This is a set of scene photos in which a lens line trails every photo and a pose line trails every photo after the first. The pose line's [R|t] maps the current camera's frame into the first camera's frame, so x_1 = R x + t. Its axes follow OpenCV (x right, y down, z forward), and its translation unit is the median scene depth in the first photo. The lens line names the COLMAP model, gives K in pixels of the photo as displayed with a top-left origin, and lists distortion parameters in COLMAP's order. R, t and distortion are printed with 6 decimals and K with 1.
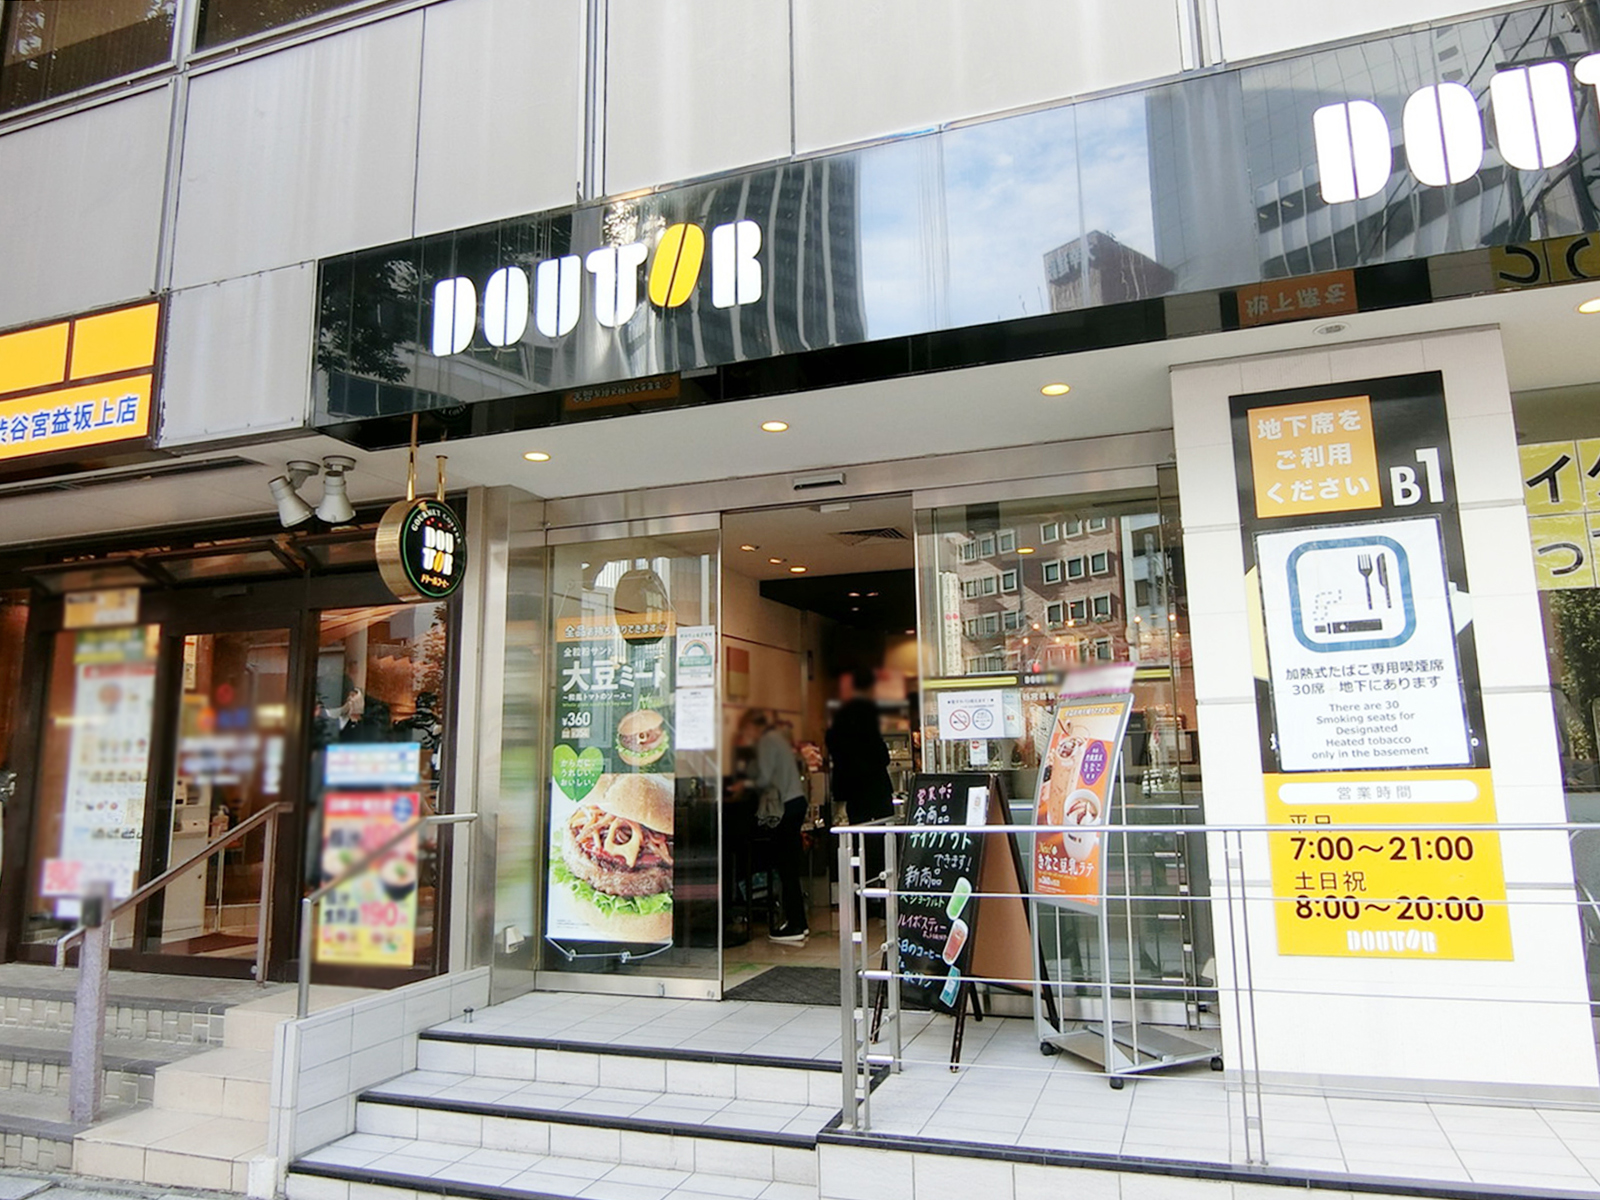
lens RADIAL K [[1073.8, 0, 800.0], [0, 1073.8, 600.0], [0, 0, 1]] dist [0.003815, 0.001299]
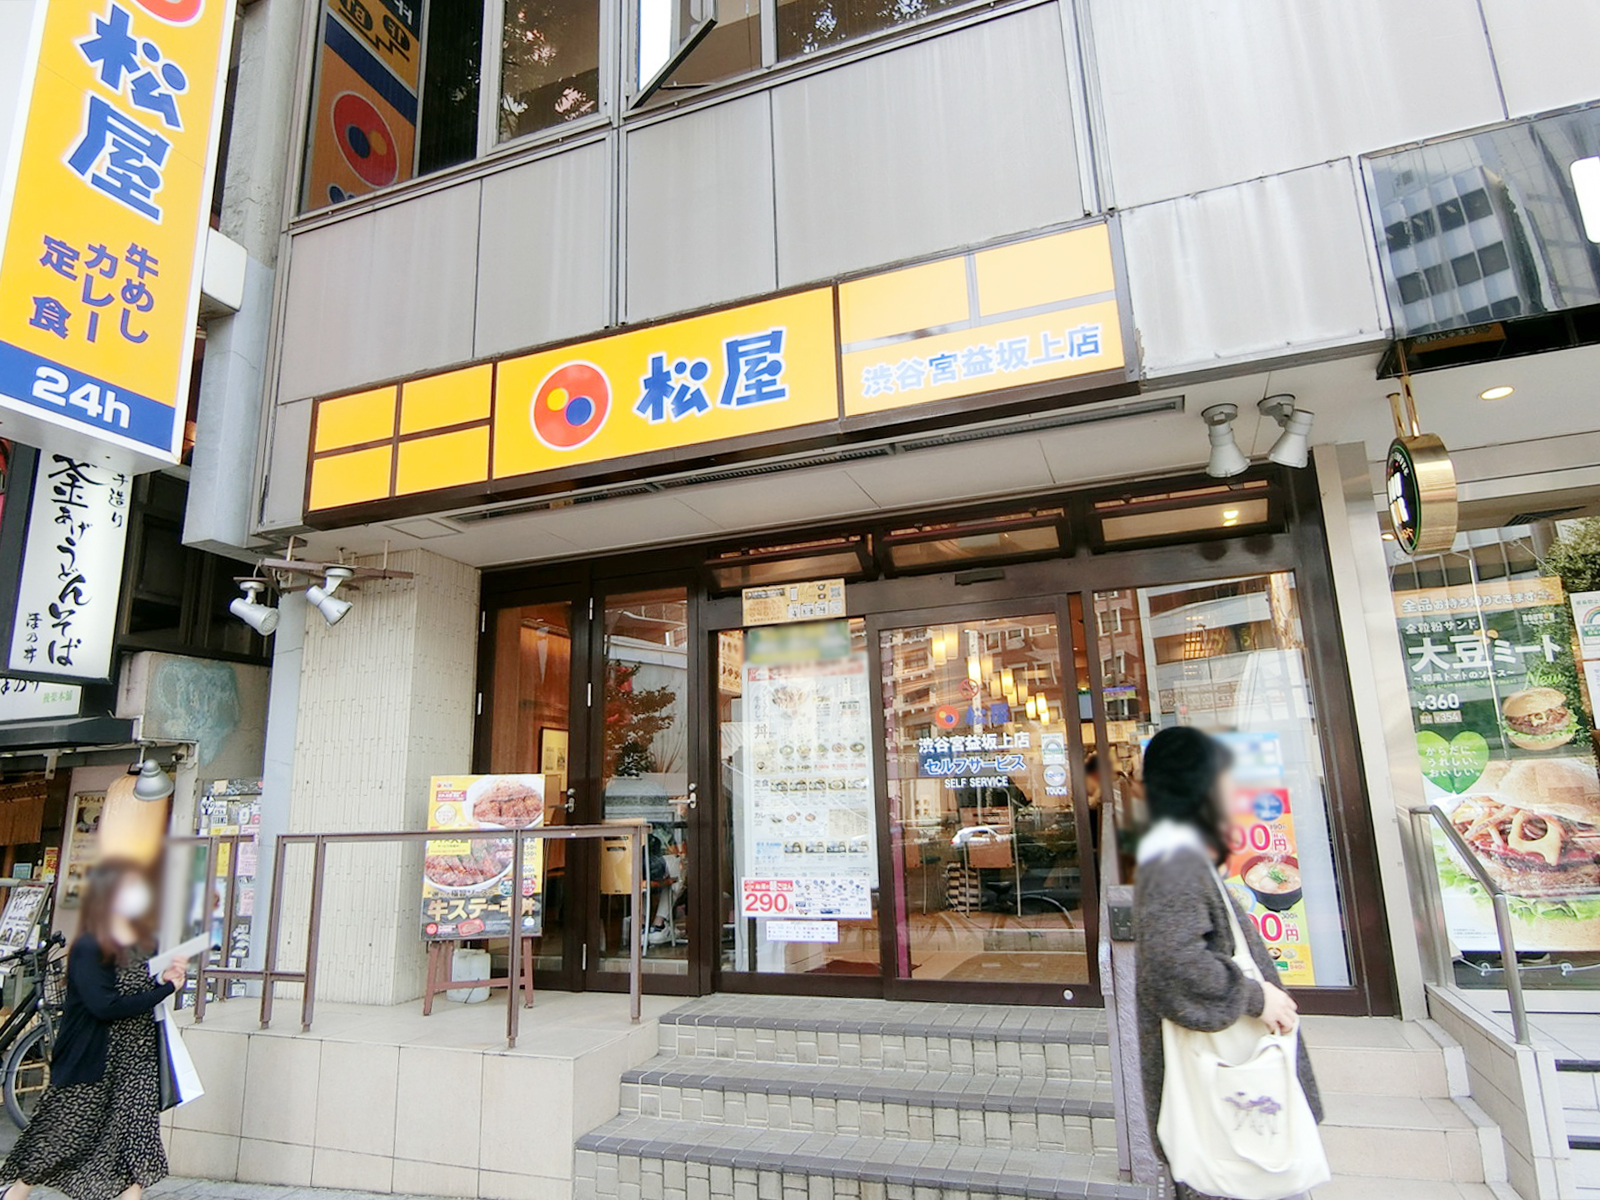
lens RADIAL K [[945.1, 0, 797.2], [0, 945.1, 602.6], [0, 0, 1]] dist [-0.012762, -0.004801]
pose [[0.999828, -0.017930, -0.004720, -0.754830], [0.017580, 0.997676, -0.065826, 0.072243], [0.005890, 0.065732, 0.997820, 0.216327]]
